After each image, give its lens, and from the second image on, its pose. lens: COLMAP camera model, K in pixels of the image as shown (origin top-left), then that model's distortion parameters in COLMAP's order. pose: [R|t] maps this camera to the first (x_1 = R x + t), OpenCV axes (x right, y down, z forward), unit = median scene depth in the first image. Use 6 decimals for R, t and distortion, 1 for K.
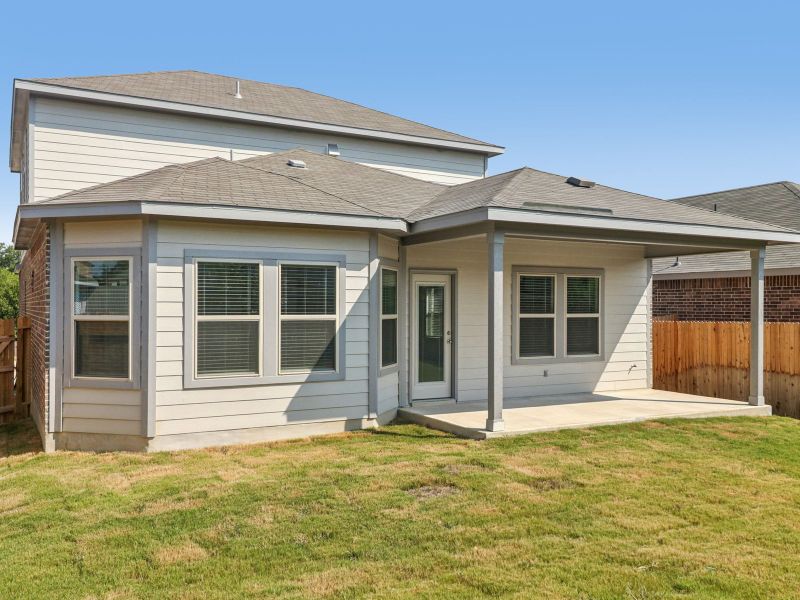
lens RADIAL K [[714.6, 0, 398.5], [0, 714.6, 302.7], [0, 0, 1]] dist [0.014120, 0.008926]
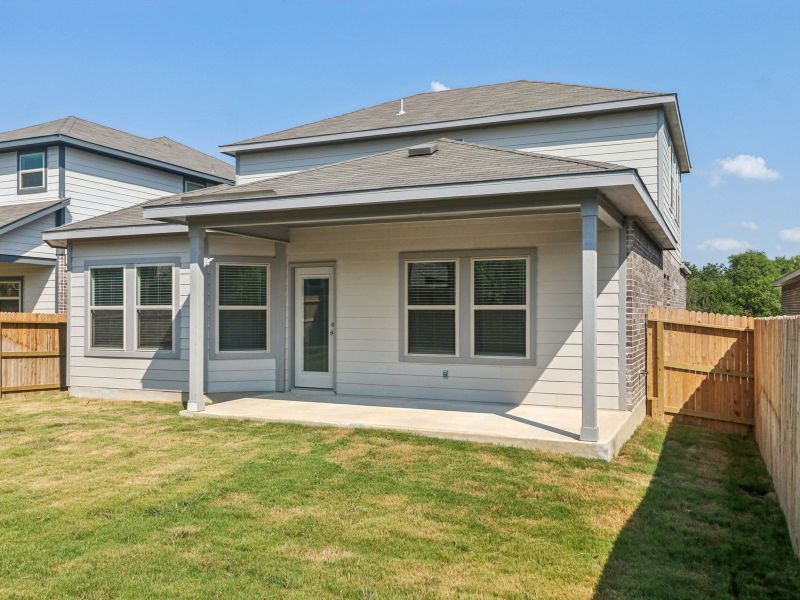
lens RADIAL K [[714.6, 0, 398.8], [0, 714.6, 300.6], [0, 0, 1]] dist [0.014120, 0.008926]
pose [[0.601245, -0.012264, -0.798970, 0.948666], [0.006612, 0.999924, -0.010373, 0.020093], [0.799037, 0.000954, 0.601281, 0.479044]]
